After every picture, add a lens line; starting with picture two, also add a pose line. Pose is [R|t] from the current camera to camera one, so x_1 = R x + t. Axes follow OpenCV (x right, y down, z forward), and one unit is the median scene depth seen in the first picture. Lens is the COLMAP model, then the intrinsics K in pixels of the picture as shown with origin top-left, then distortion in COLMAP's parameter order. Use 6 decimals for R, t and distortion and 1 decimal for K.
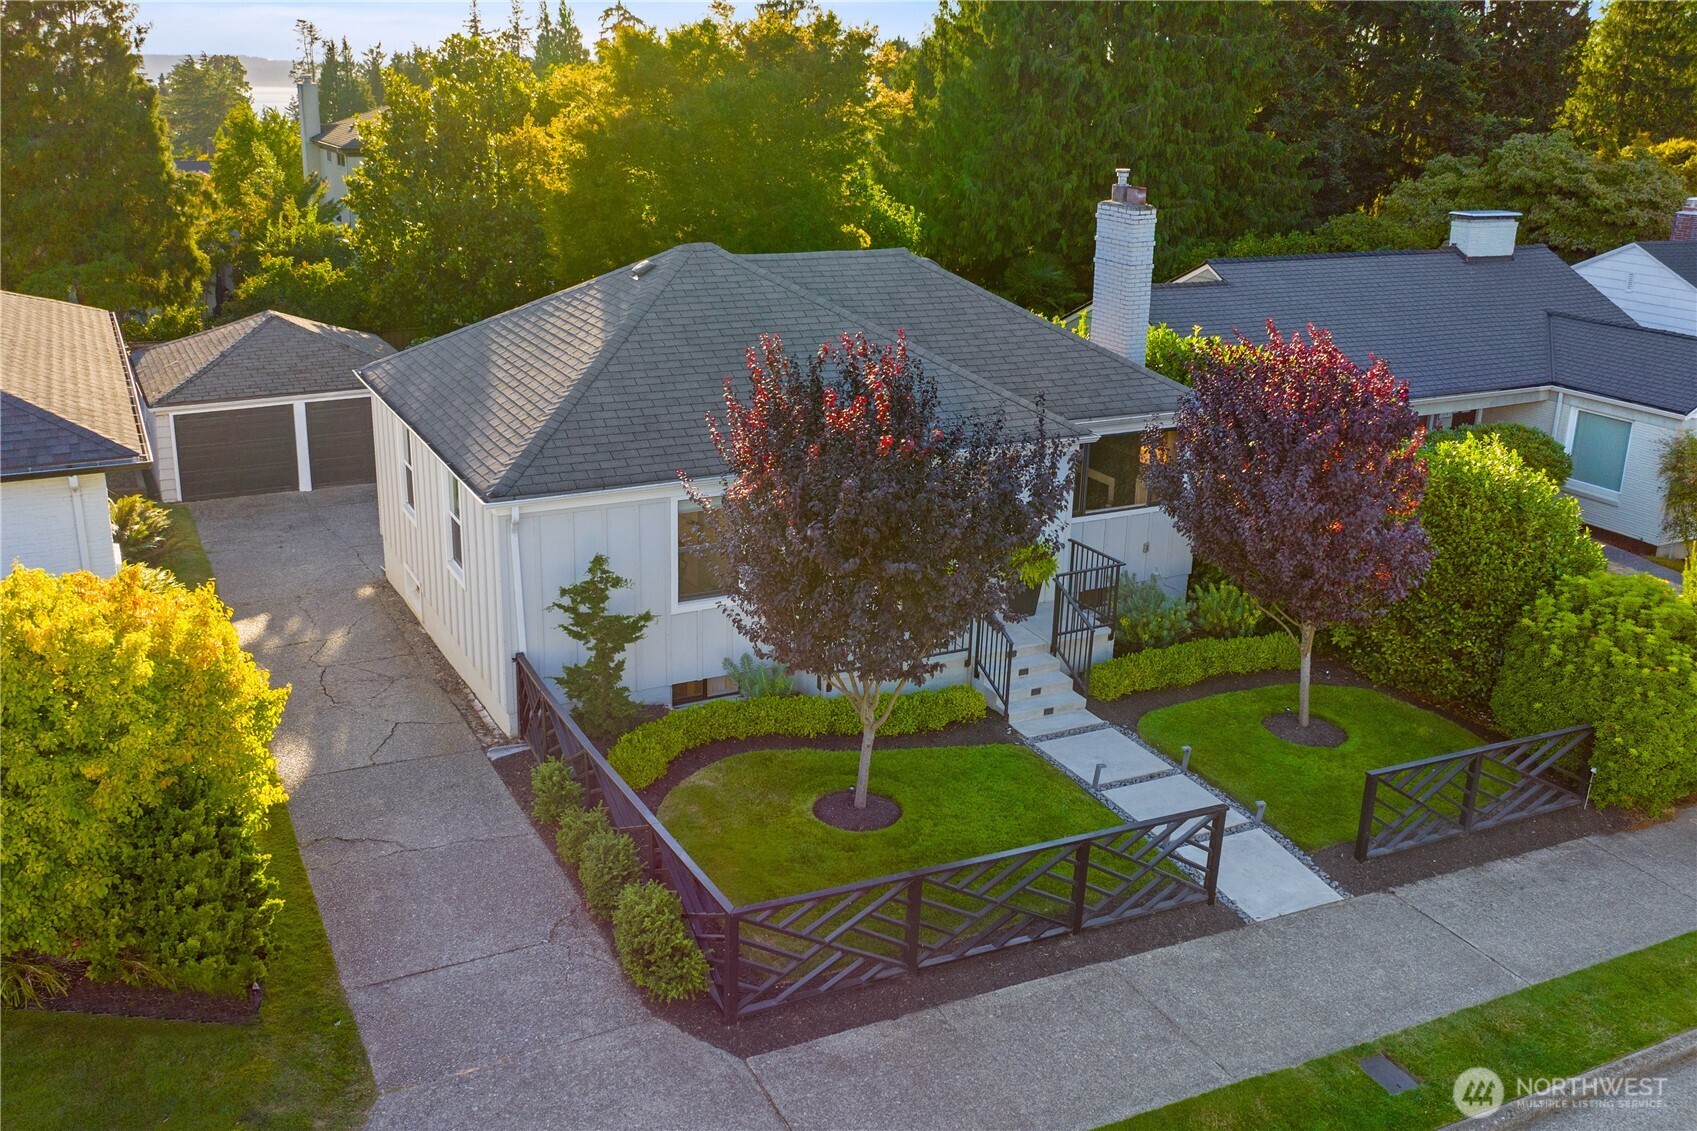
lens RADIAL K [[1467.6, 0, 804.0], [0, 1467.6, 507.2], [0, 0, 1]] dist [-0.023332, 0.001475]
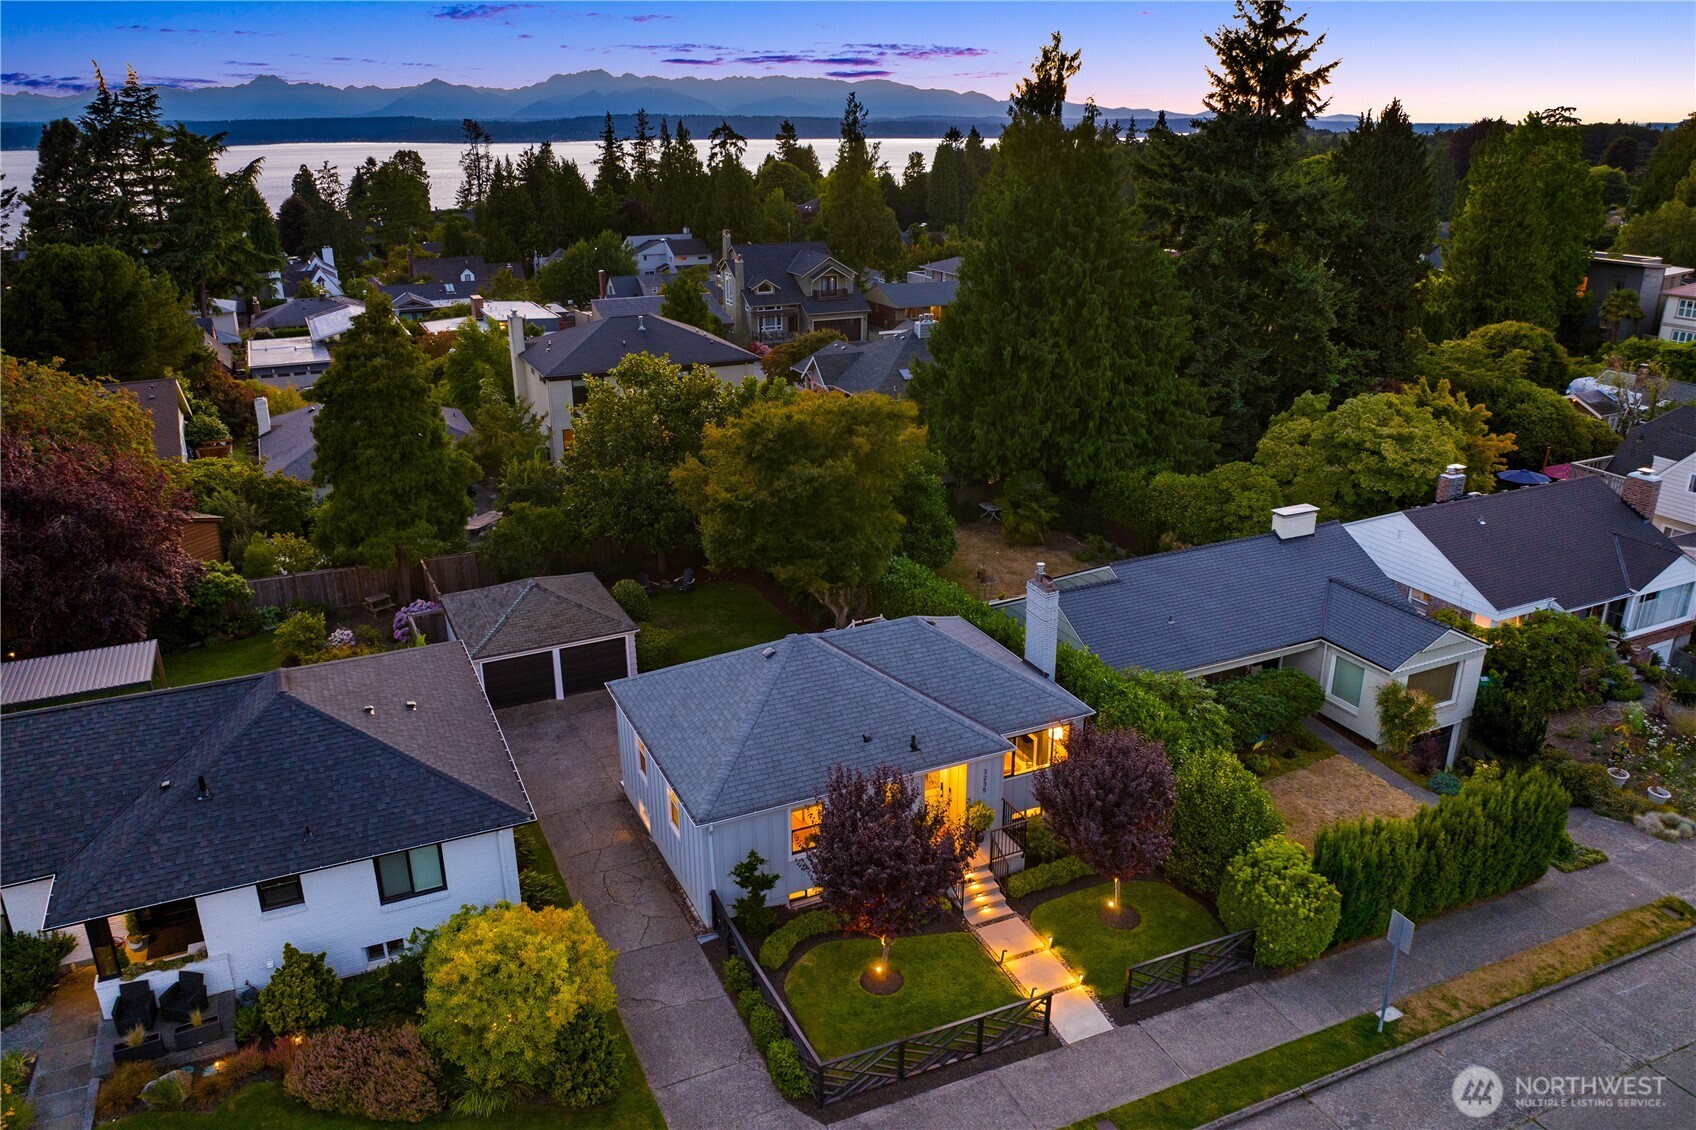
lens RADIAL K [[1199.7, 0, 848.0], [0, 1199.7, 565.0], [0, 0, 1]] dist [-0.025826, -0.008556]
pose [[0.999531, -0.011538, -0.028381, 0.041593], [0.013345, 0.997840, 0.064328, -0.462000], [0.027578, -0.064677, 0.997525, -0.608604]]
